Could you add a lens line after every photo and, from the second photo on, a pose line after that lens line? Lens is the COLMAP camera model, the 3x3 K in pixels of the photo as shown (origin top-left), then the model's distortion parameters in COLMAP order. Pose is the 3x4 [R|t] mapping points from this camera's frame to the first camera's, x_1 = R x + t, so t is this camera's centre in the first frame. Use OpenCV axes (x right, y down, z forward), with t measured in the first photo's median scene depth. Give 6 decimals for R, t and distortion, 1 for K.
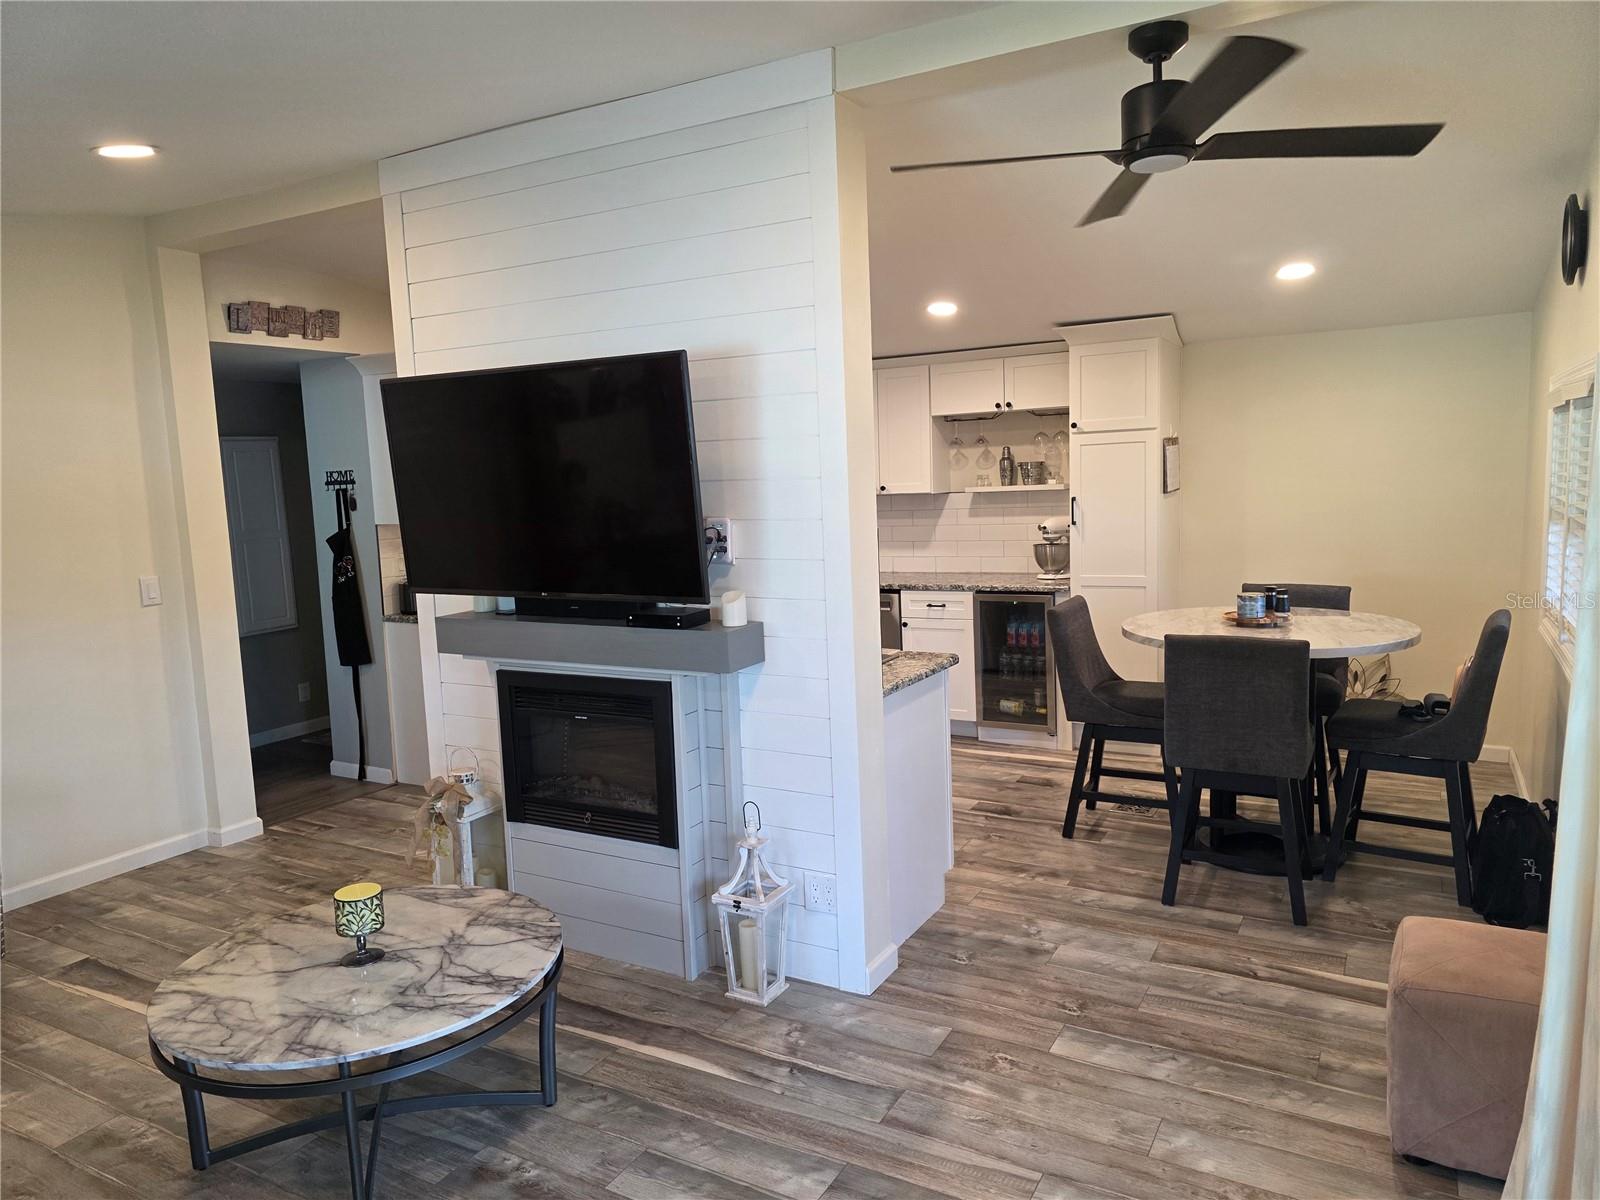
lens RADIAL K [[1084.6, 0, 799.1], [0, 1084.6, 591.0], [0, 0, 1]] dist [0.053062, -0.044683]
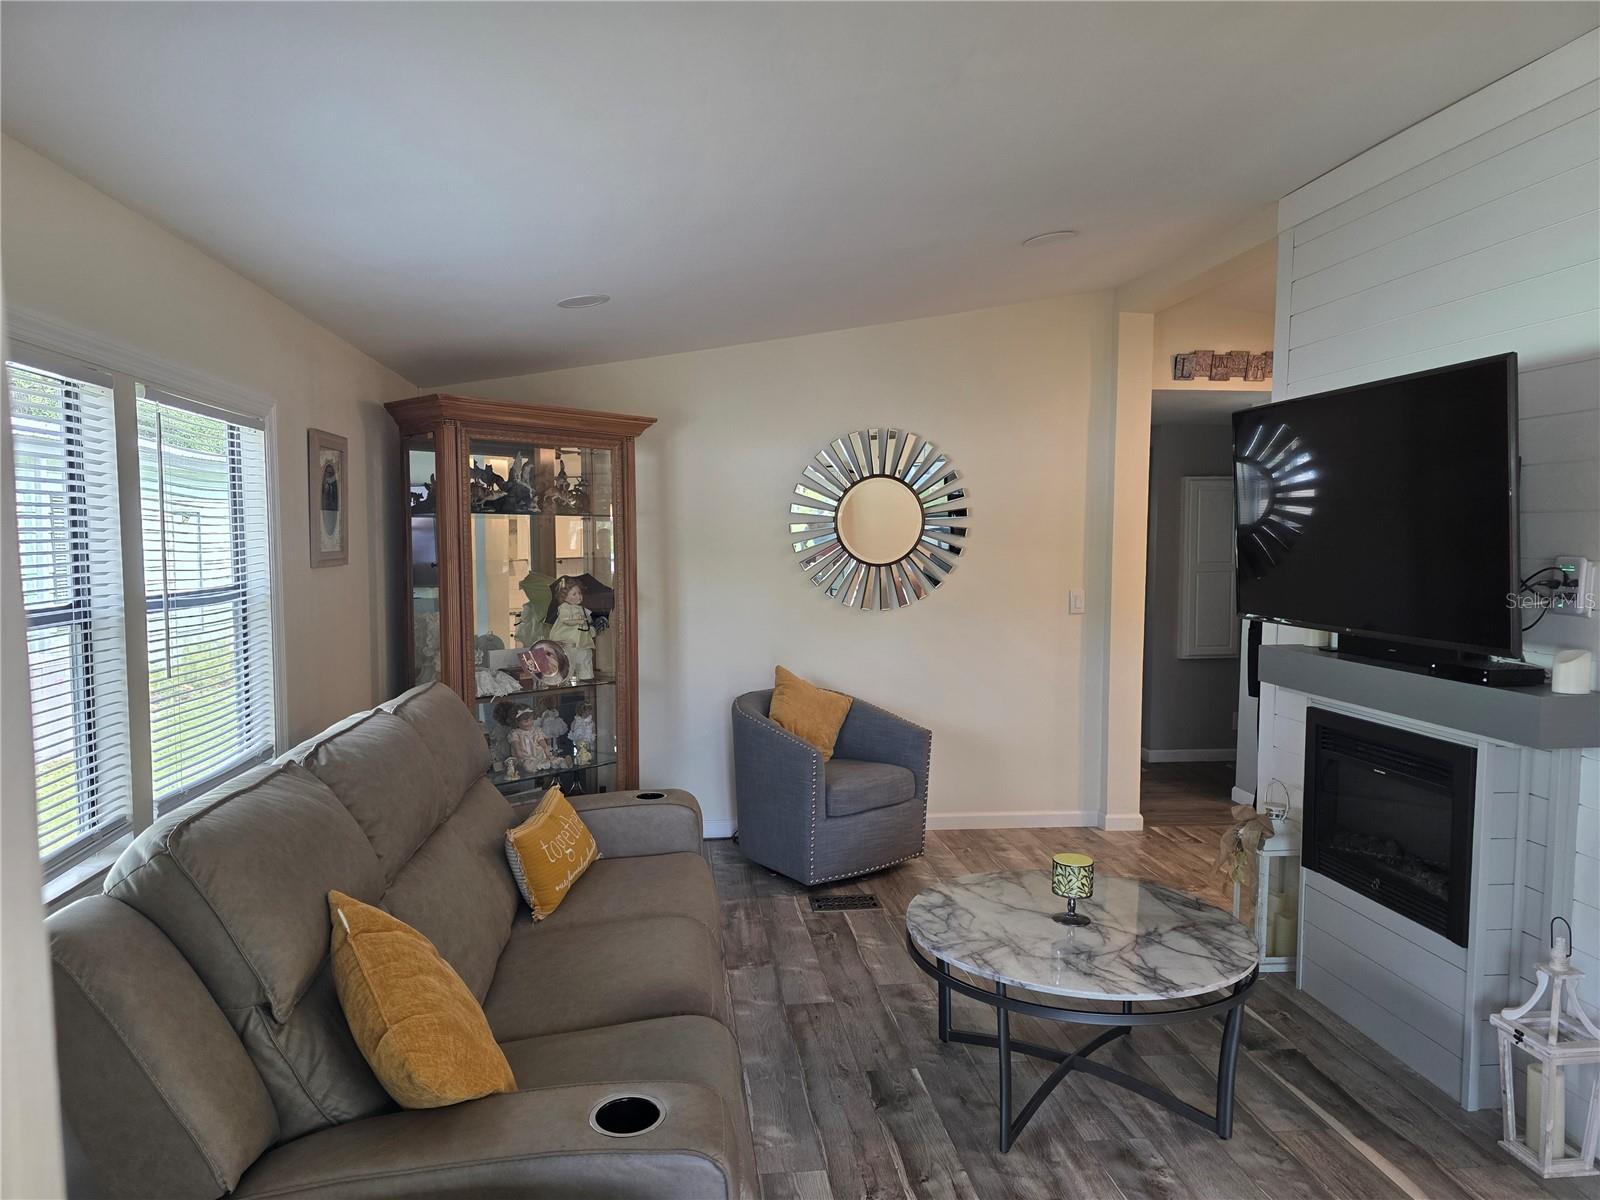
lens RADIAL K [[1084.6, 0, 792.9], [0, 1084.6, 614.4], [0, 0, 1]] dist [0.053062, -0.044683]
pose [[0.591254, 0.098059, -0.800502, 0.245970], [-0.120889, 0.992142, 0.032245, 0.018203], [0.797373, 0.077707, 0.598463, 0.062595]]
